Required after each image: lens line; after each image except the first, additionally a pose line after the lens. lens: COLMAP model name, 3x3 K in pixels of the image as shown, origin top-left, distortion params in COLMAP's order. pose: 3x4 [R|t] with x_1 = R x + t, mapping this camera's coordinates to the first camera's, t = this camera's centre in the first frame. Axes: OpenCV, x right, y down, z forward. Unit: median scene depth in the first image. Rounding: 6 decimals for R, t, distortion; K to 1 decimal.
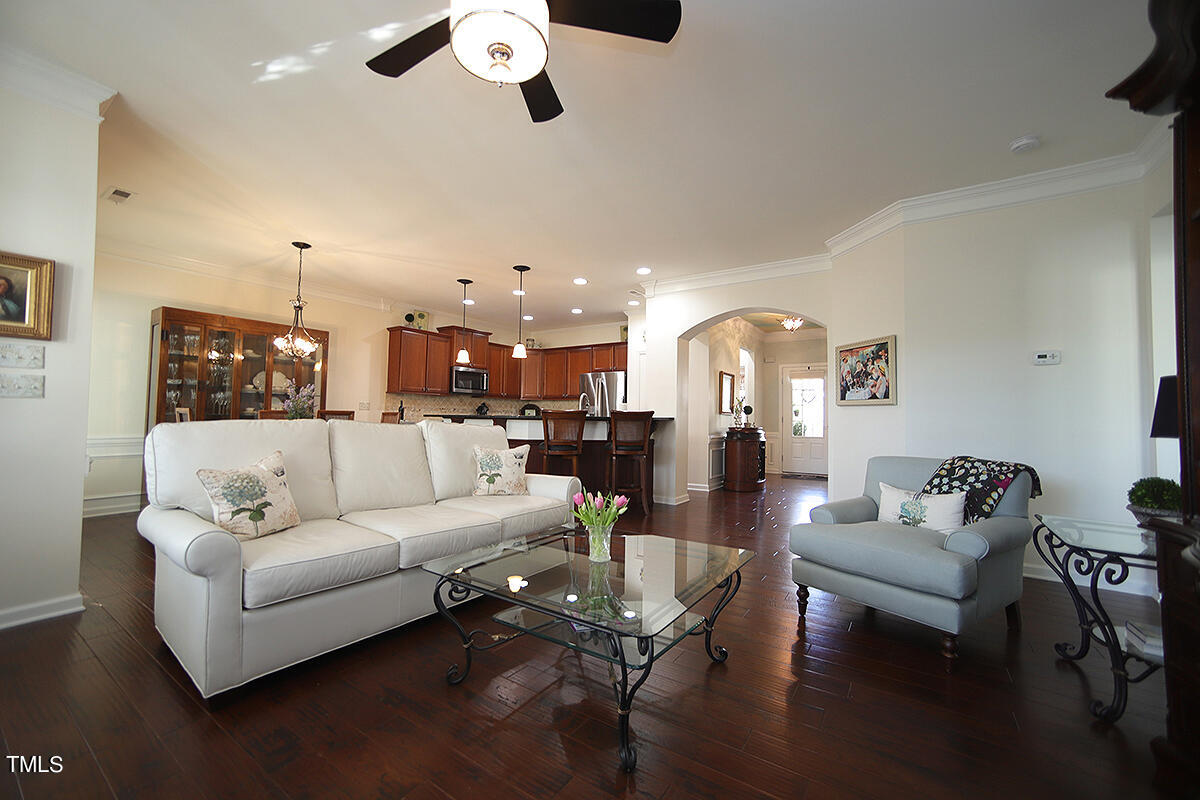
lens RADIAL K [[477.7, 0, 593.5], [0, 477.7, 397.4], [0, 0, 1]] dist [-0.076443, 0.034984]
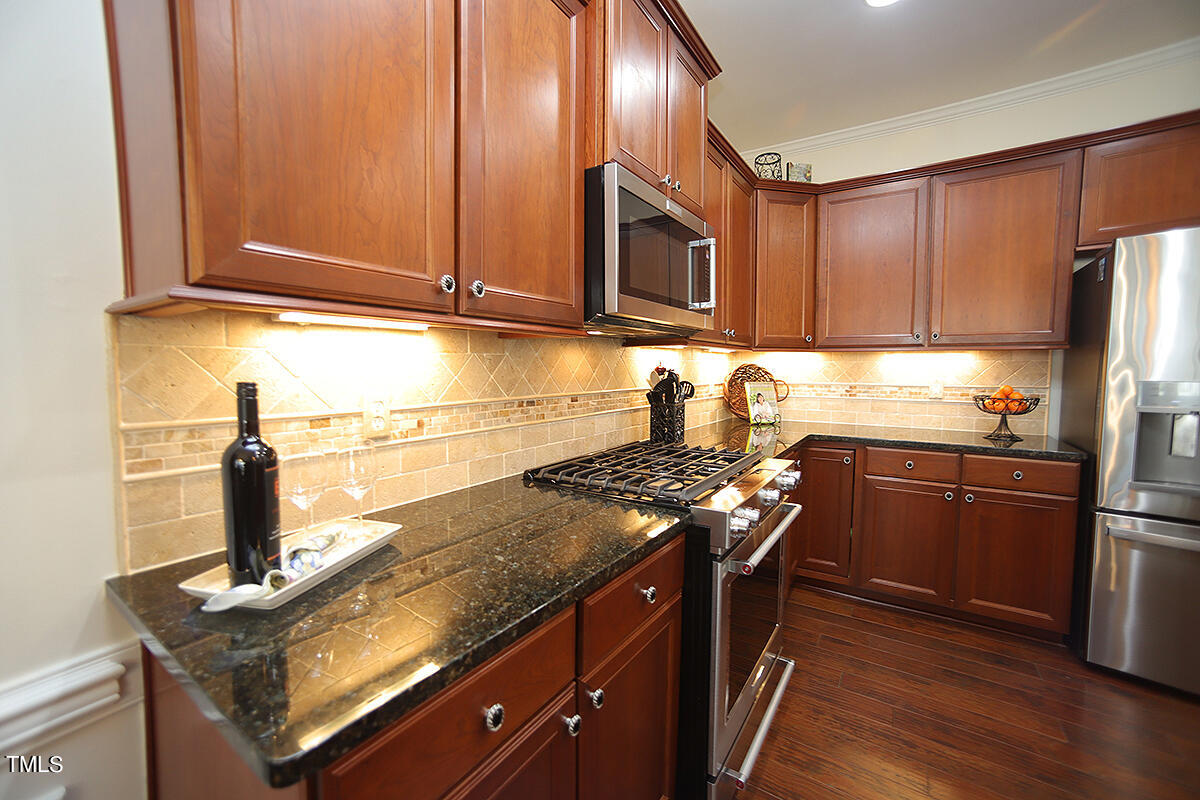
lens RADIAL K [[477.7, 0, 593.5], [0, 477.7, 397.4], [0, 0, 1]] dist [-0.076443, 0.034984]
pose [[0.999814, -0.019287, -0.000525, -0.289625], [0.019243, 0.994833, 0.099689, 0.001417], [-0.001400, -0.099680, 0.995019, 0.792579]]
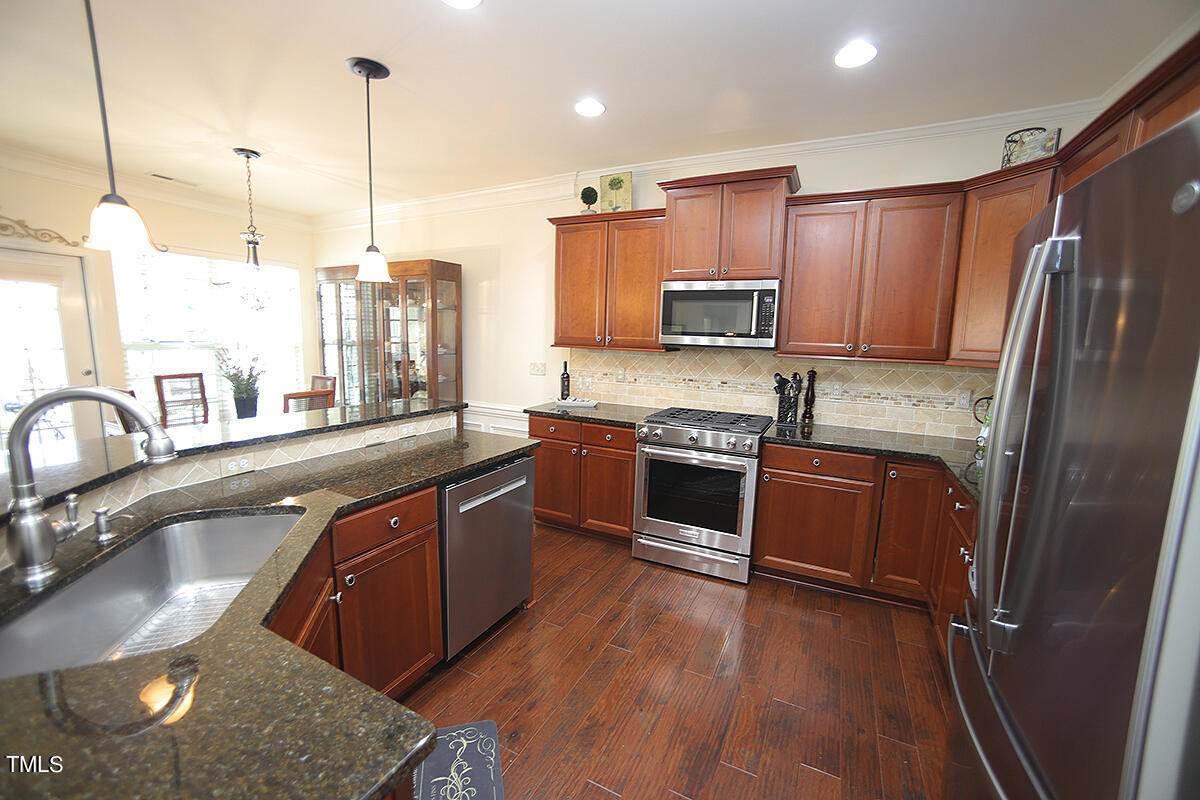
lens RADIAL K [[477.7, 0, 593.5], [0, 477.7, 397.4], [0, 0, 1]] dist [-0.076443, 0.034984]
pose [[0.126499, 0.116322, -0.985123, 0.115891], [0.011474, 0.992863, 0.118709, -0.014248], [0.991900, -0.026320, 0.124262, 0.852135]]
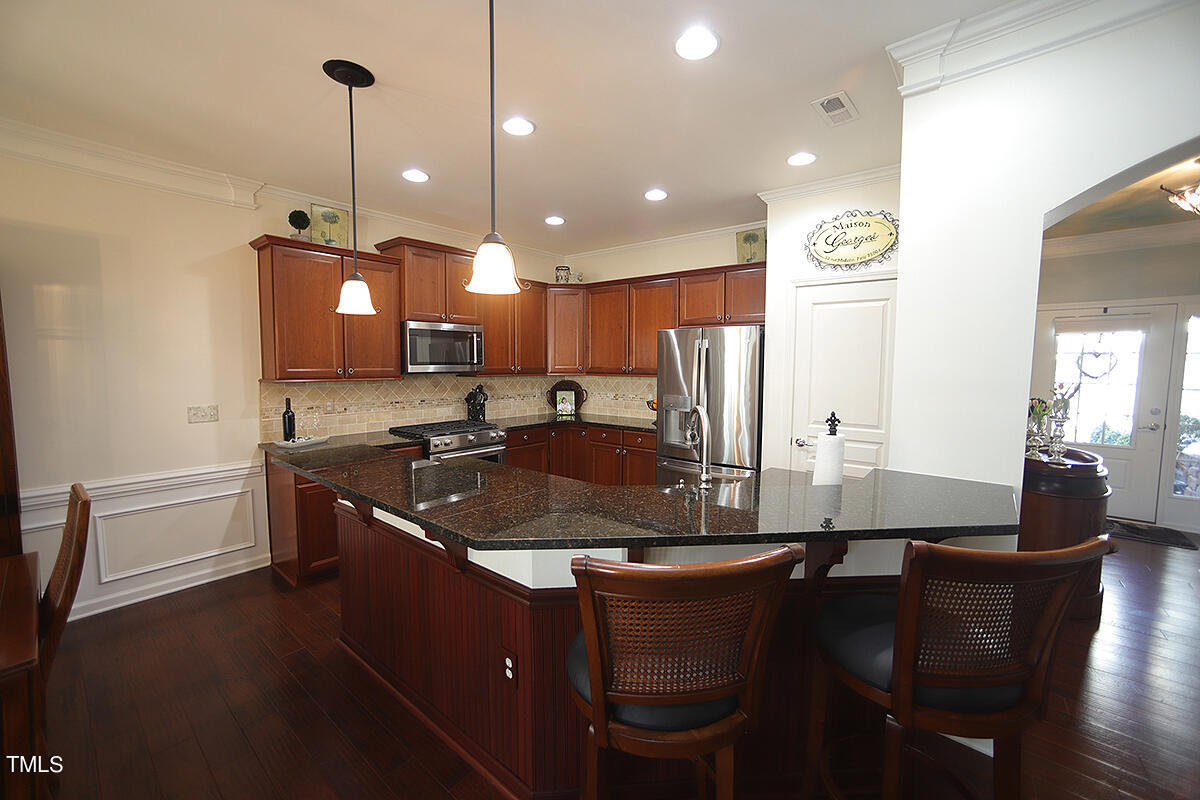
lens RADIAL K [[477.7, 0, 593.5], [0, 477.7, 397.4], [0, 0, 1]] dist [-0.076443, 0.034984]
pose [[0.995354, -0.002549, -0.096248, -0.049761], [0.013246, 0.993770, 0.110663, -0.036527], [0.095366, -0.111424, 0.989187, 0.502854]]
